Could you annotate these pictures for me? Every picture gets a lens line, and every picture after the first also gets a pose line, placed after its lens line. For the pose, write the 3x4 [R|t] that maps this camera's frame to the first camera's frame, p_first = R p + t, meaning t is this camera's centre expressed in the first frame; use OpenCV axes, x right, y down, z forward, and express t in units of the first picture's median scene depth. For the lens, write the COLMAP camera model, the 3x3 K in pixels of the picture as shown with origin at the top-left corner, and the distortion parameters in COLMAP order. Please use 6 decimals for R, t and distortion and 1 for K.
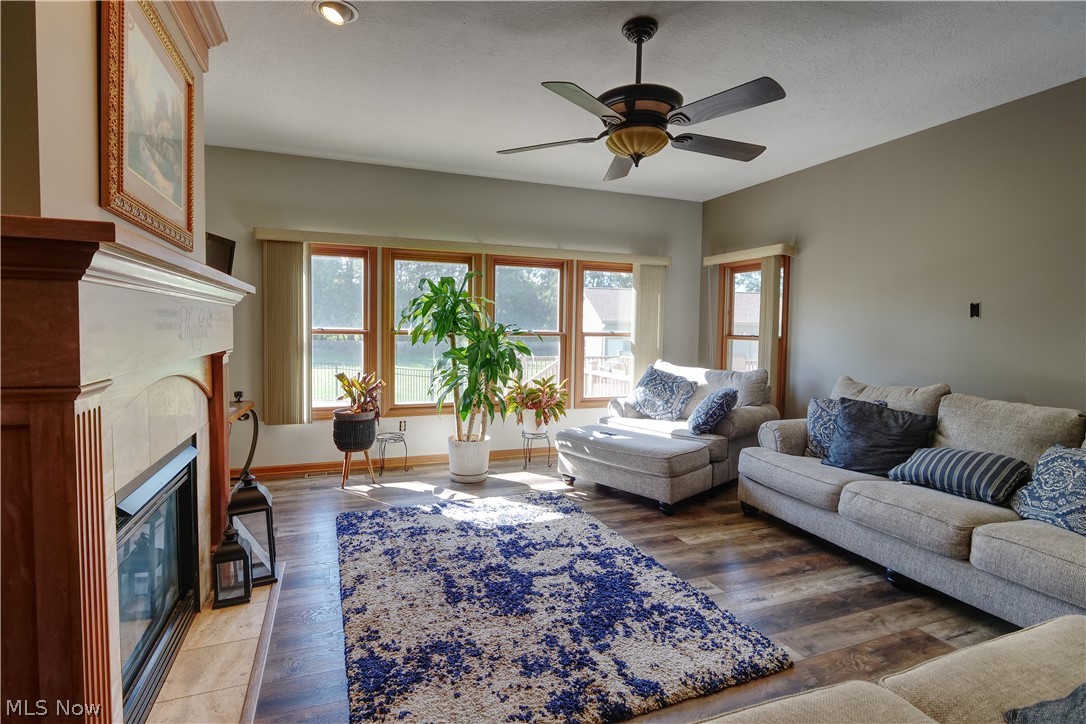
lens RADIAL K [[529.3, 0, 542.6], [0, 529.3, 355.0], [0, 0, 1]] dist [-0.012516, -0.005020]
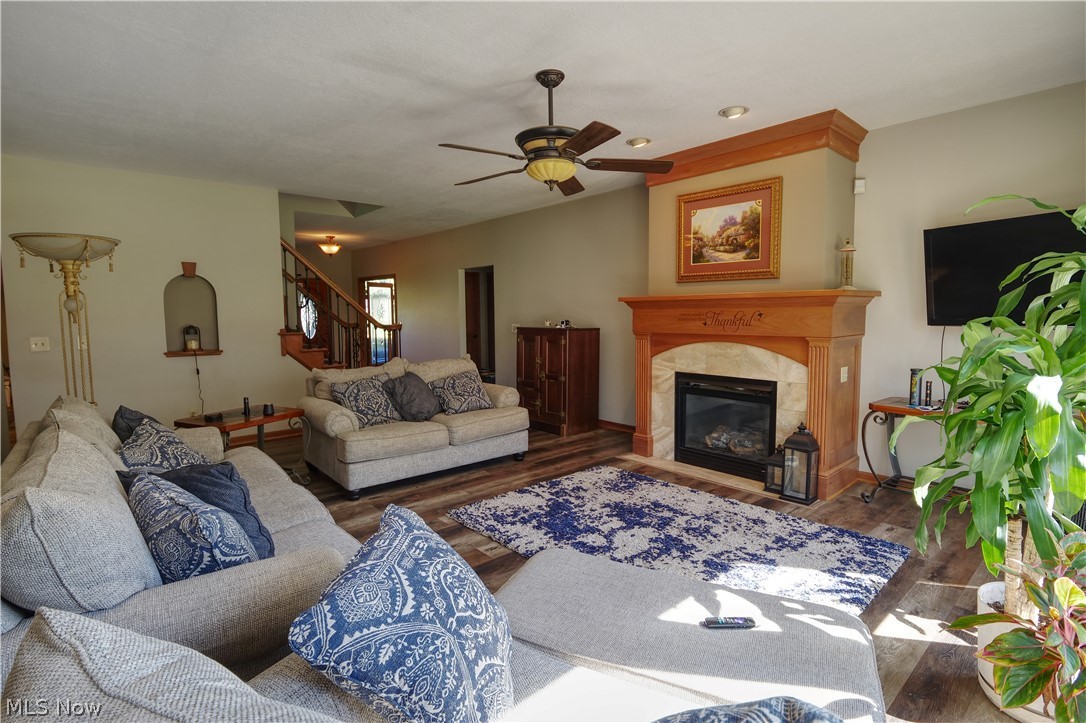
lens RADIAL K [[529.3, 0, 542.8], [0, 529.3, 357.6], [0, 0, 1]] dist [-0.012516, -0.005020]
pose [[-0.937952, 0.026147, -0.345777, 0.587714], [-0.020591, 0.991194, 0.130805, -0.127802], [0.346152, 0.129809, -0.929155, 2.041592]]
